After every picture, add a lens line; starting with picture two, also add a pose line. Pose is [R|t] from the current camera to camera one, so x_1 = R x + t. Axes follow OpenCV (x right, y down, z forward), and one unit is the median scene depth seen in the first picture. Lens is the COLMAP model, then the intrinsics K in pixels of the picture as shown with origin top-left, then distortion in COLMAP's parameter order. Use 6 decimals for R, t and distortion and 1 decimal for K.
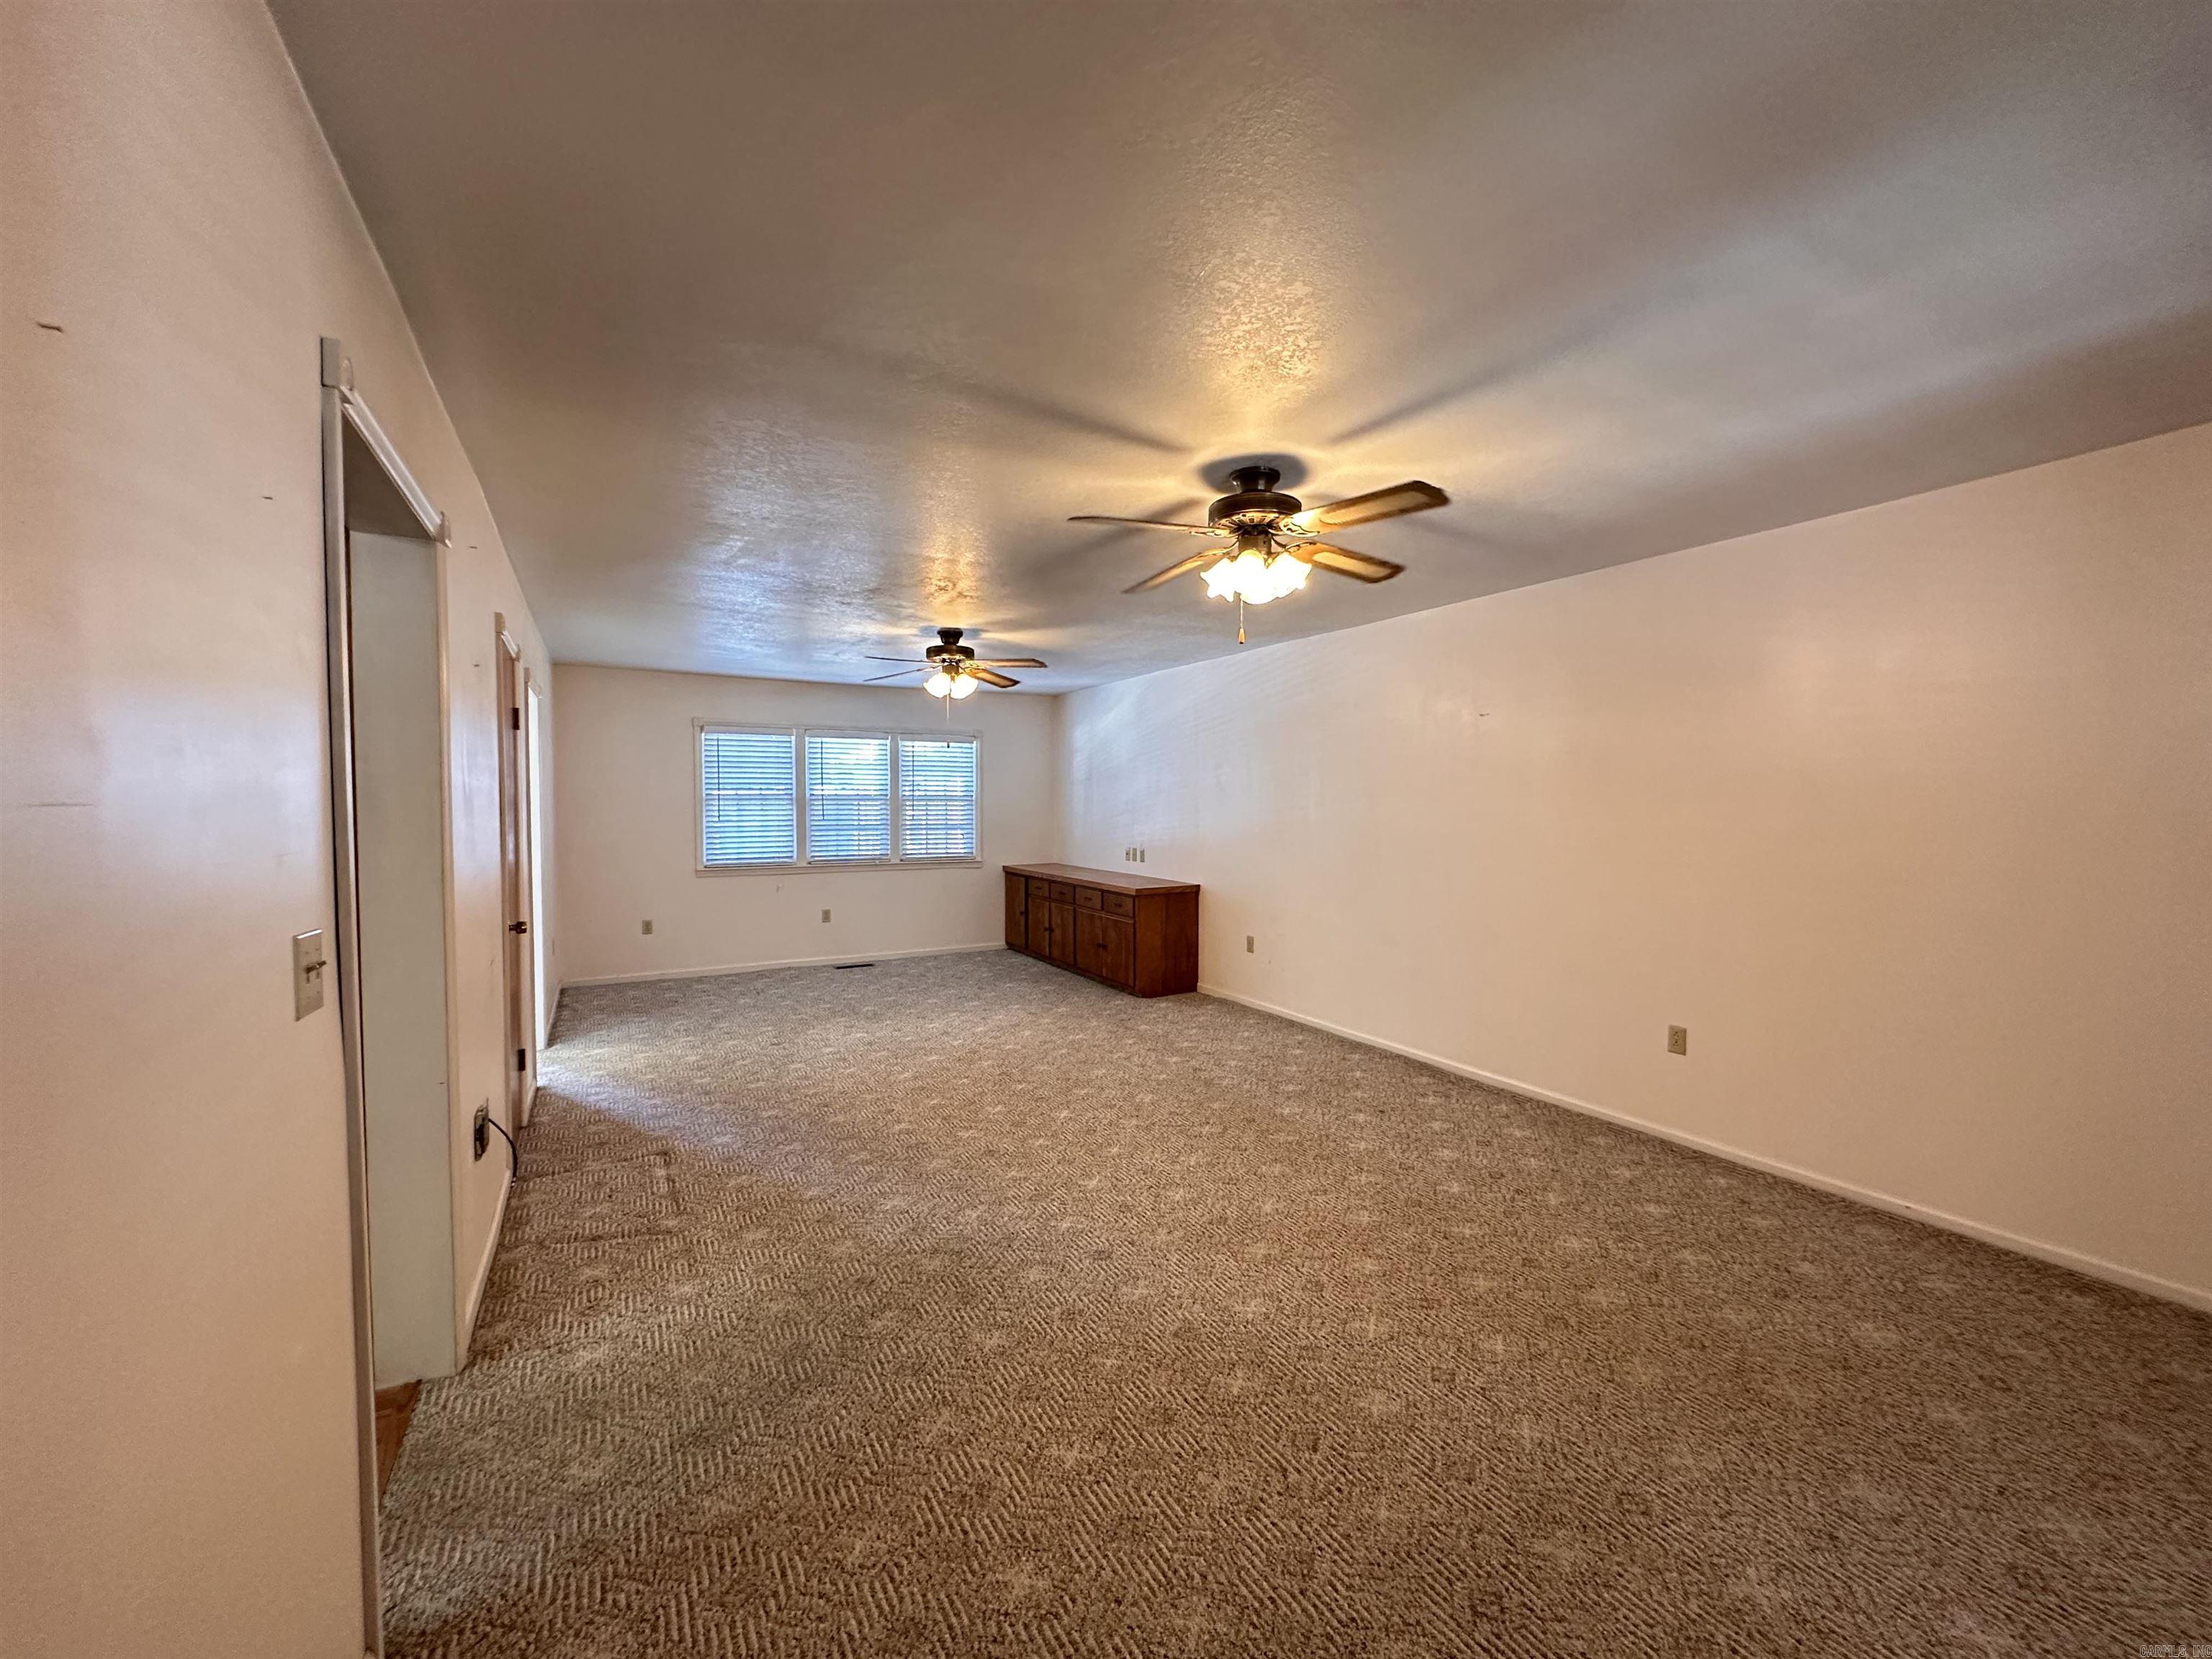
lens RADIAL K [[883.6, 0, 1107.2], [0, 883.6, 829.9], [0, 0, 1]] dist [-0.000838, -0.000045]
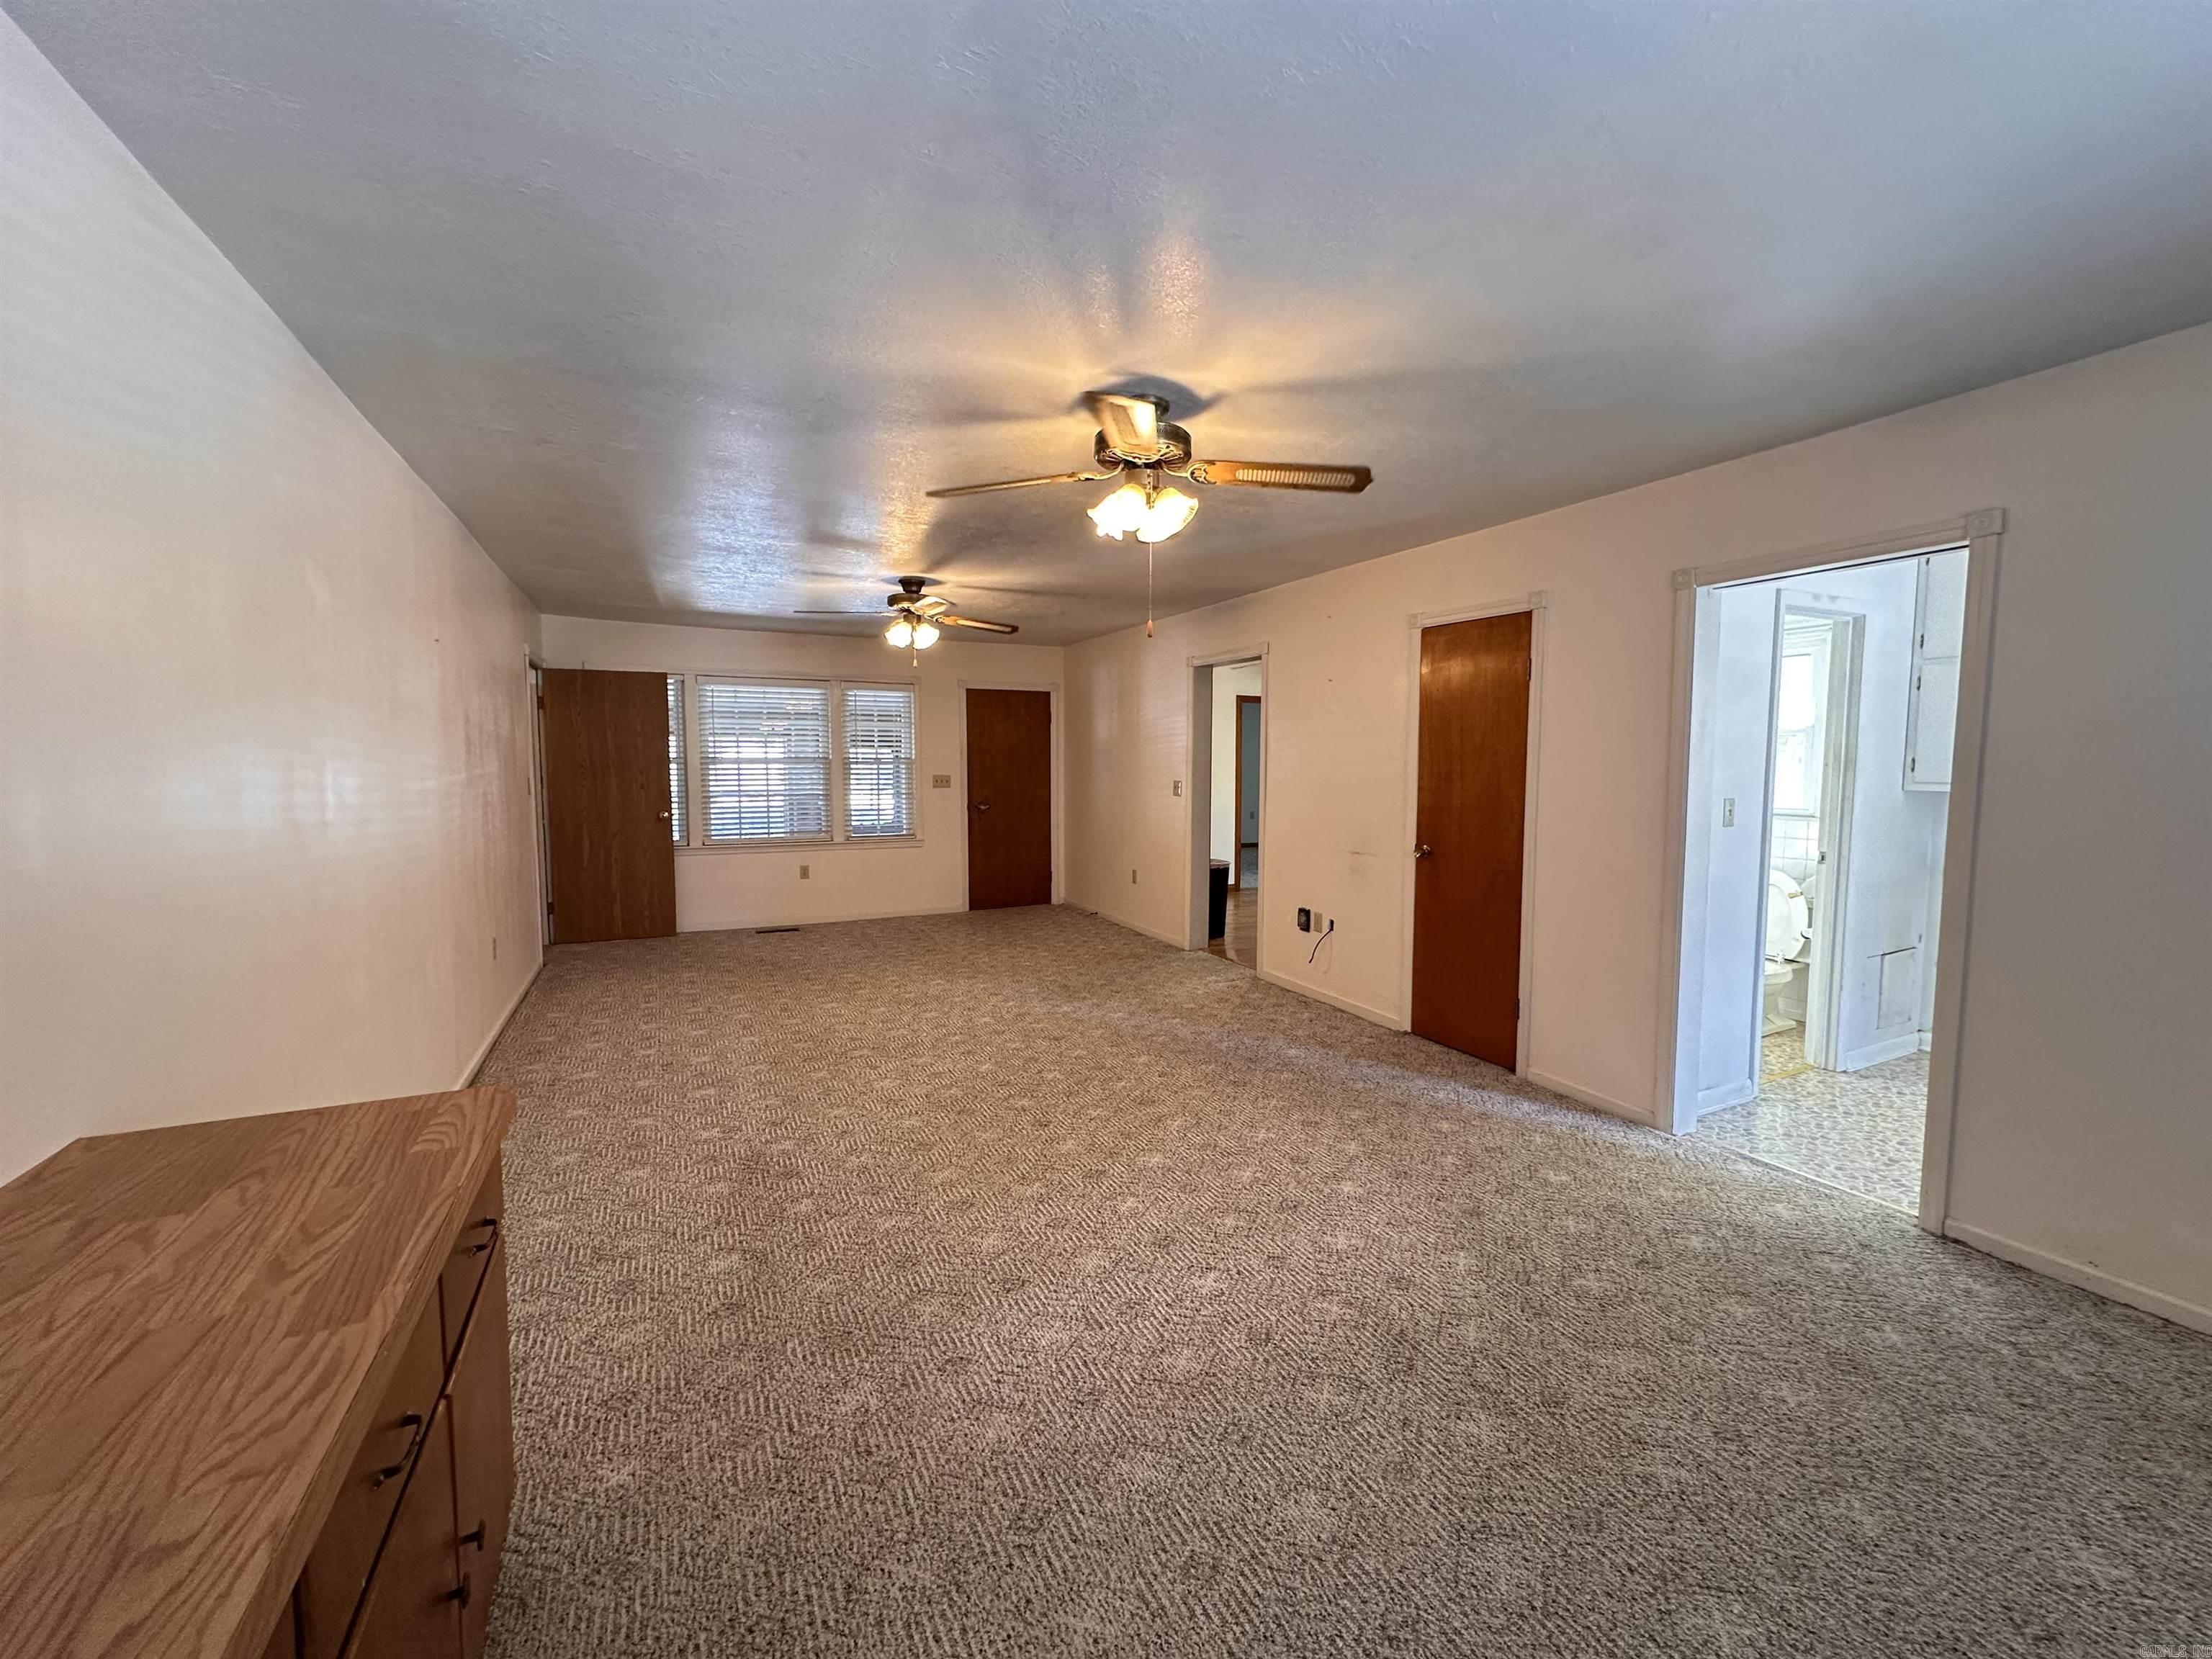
lens RADIAL K [[883.6, 0, 1107.2], [0, 883.6, 829.9], [0, 0, 1]] dist [-0.000838, -0.000045]
pose [[-0.998464, -0.005134, 0.055165, -0.236917], [0.001041, 0.993783, 0.111325, -0.053923], [-0.055394, 0.111212, -0.992252, 1.922011]]
